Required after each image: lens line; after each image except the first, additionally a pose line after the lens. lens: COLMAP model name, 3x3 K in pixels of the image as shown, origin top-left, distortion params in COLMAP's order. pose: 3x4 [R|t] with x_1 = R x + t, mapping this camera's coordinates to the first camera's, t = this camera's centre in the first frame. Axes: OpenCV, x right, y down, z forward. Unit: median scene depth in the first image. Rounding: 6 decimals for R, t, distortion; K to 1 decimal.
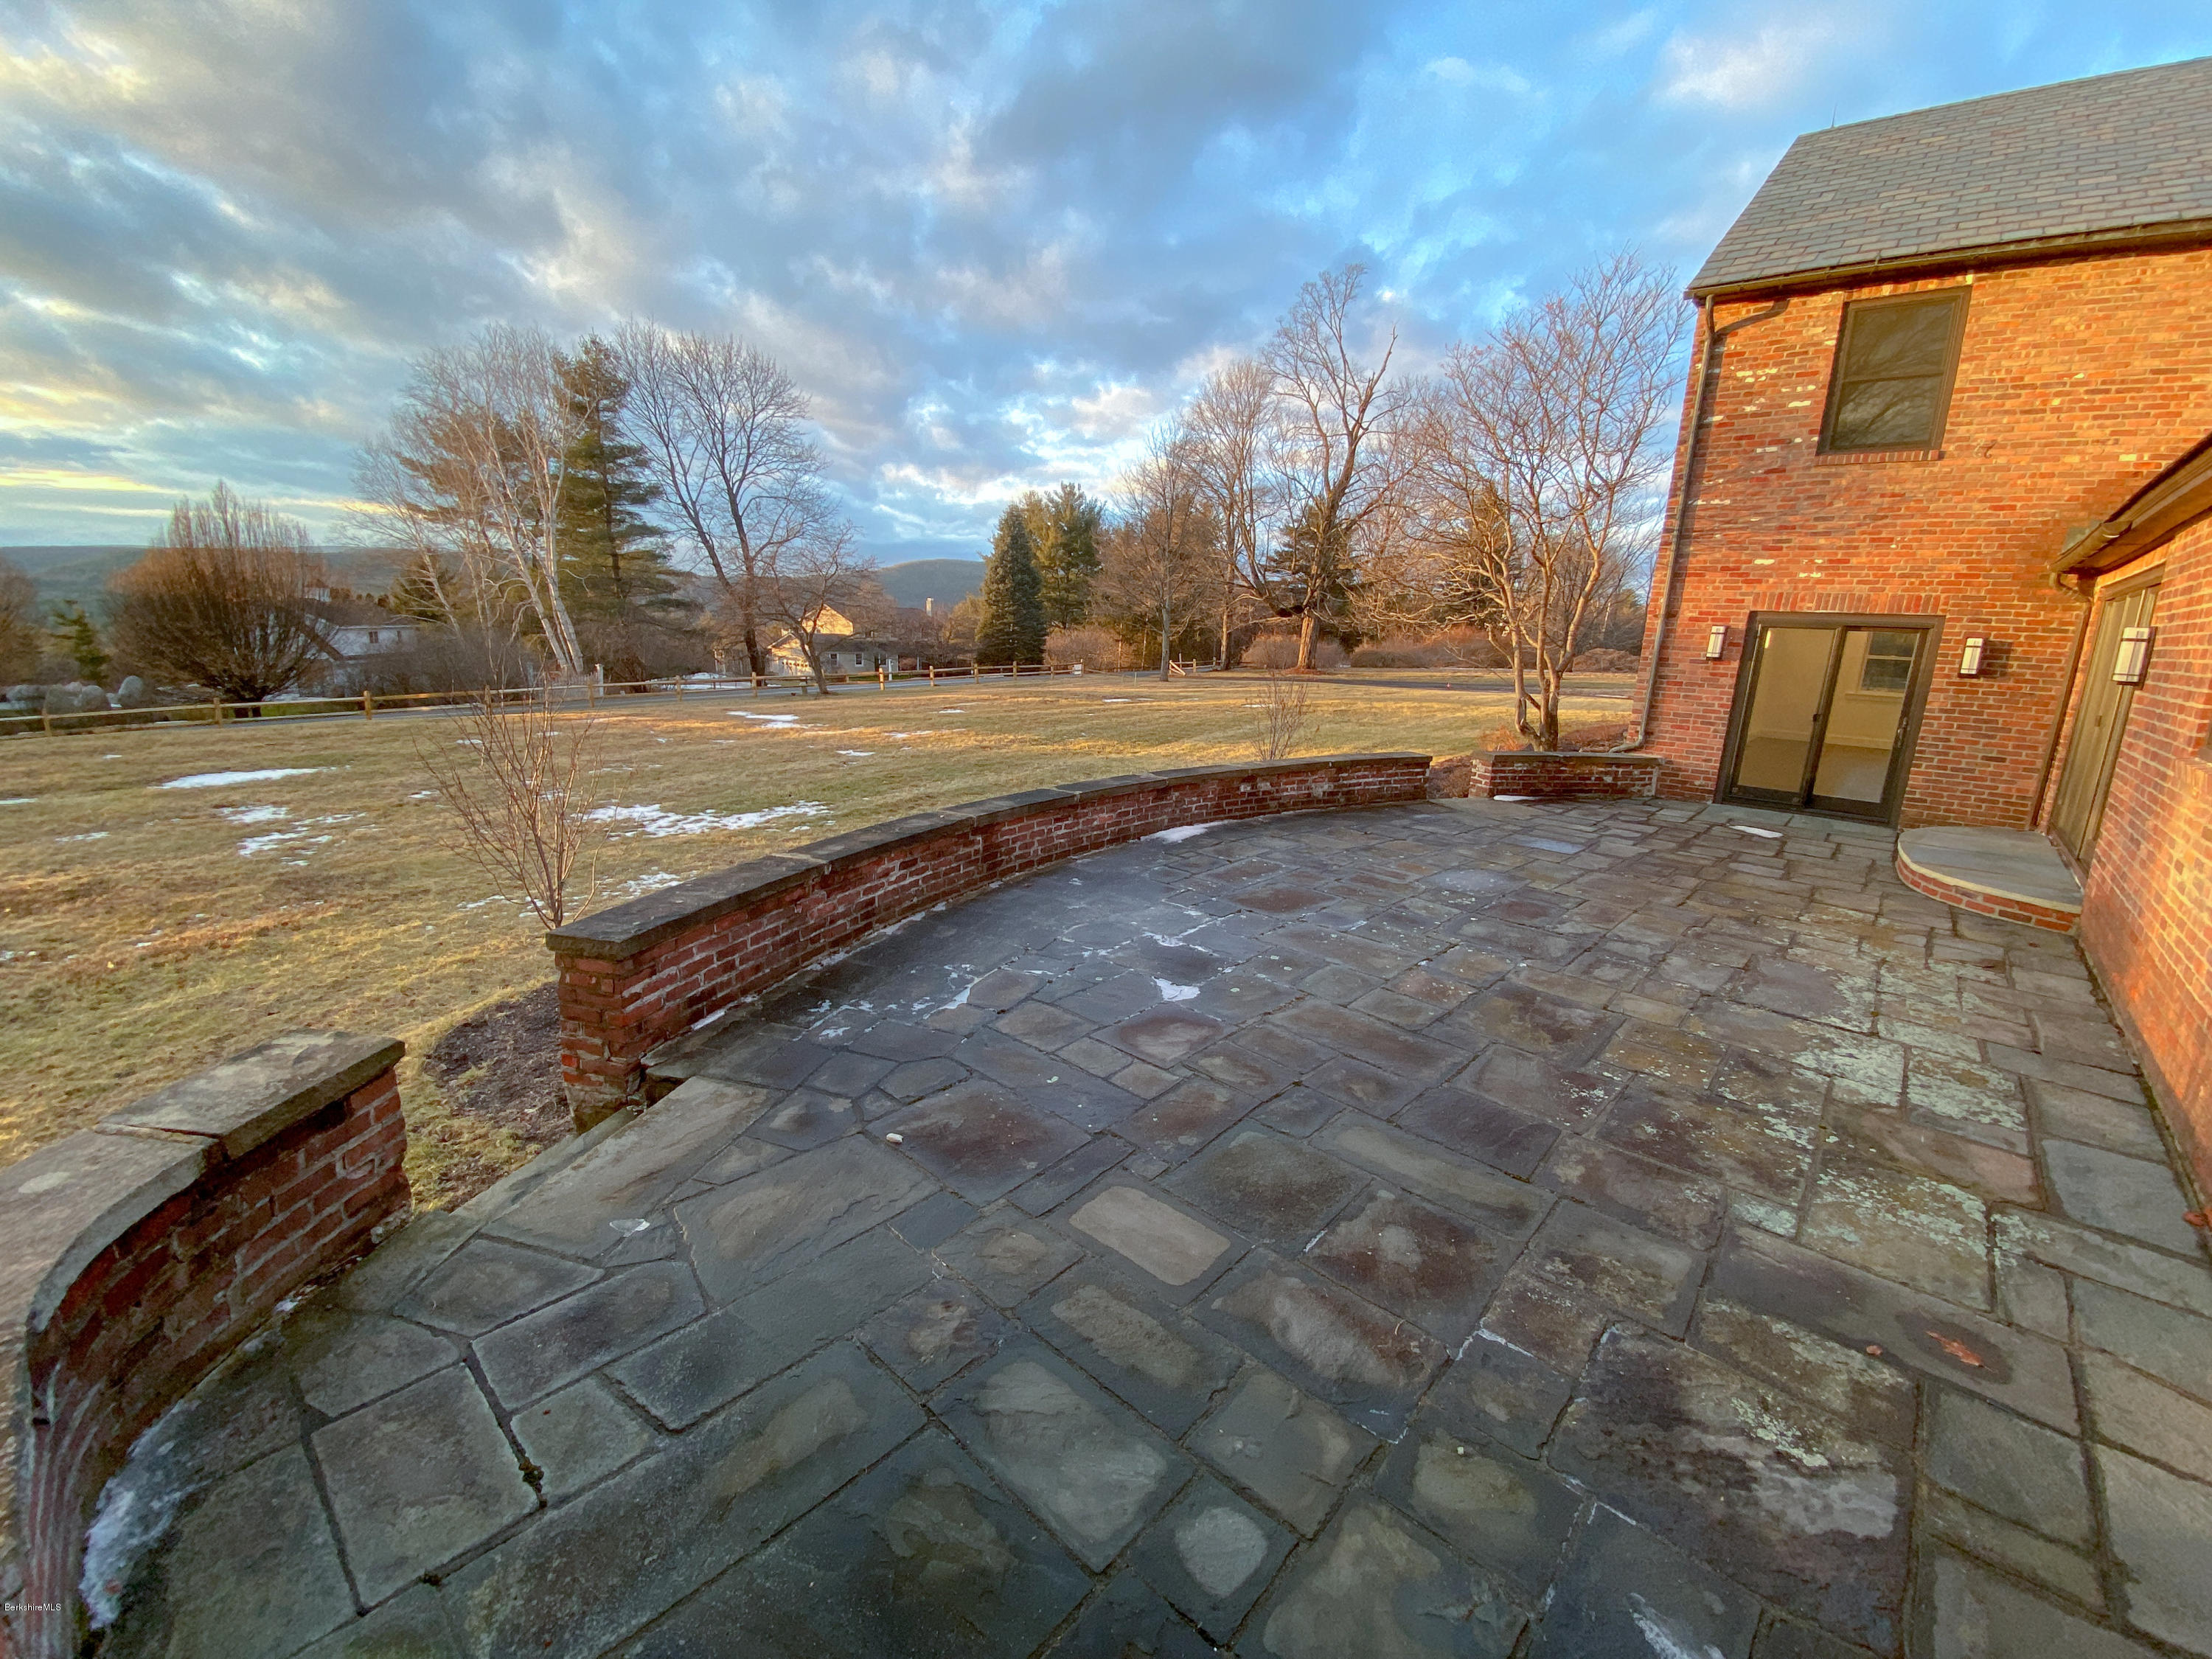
lens RADIAL K [[902.4, 0, 1106.0], [0, 902.4, 829.5], [0, 0, 1]] dist [0.000967, -0.000015]
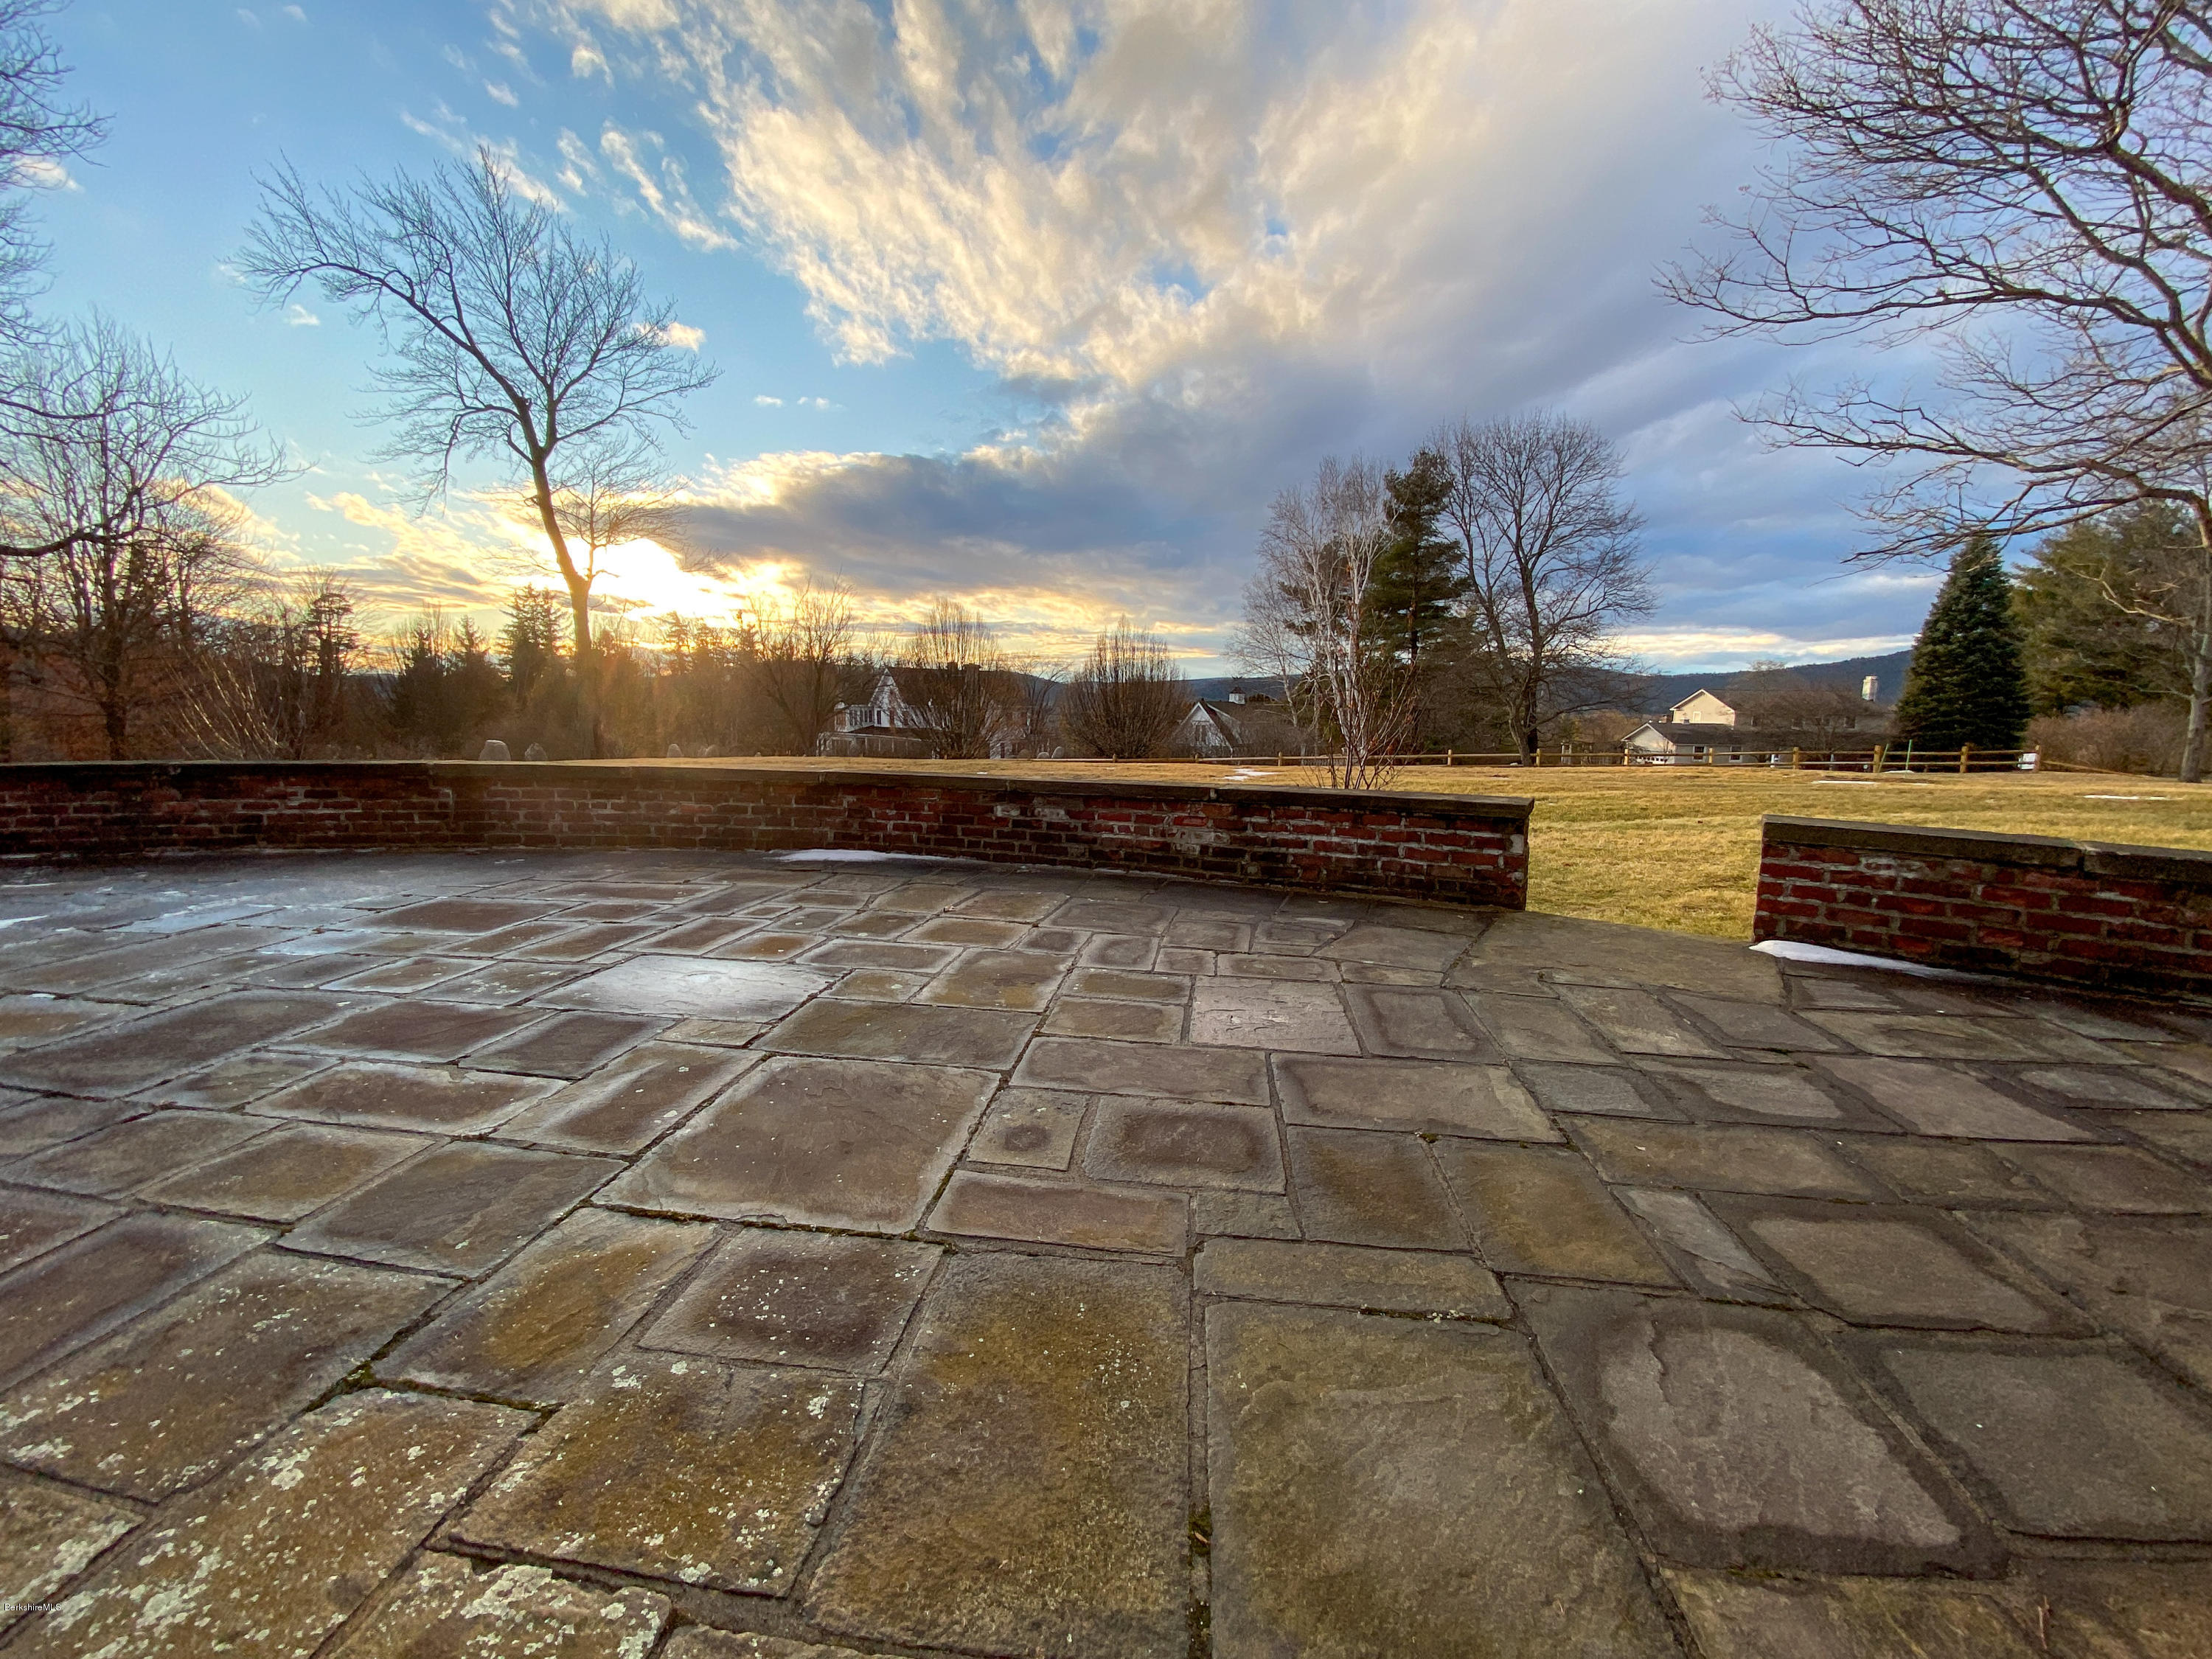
lens RADIAL K [[902.4, 0, 1106.0], [0, 902.4, 829.5], [0, 0, 1]] dist [0.000967, -0.000015]
pose [[0.560989, 0.078613, -0.824082, 0.589120], [-0.174187, 0.984404, -0.024669, -0.026716], [0.809290, 0.157384, 0.565933, 0.618488]]
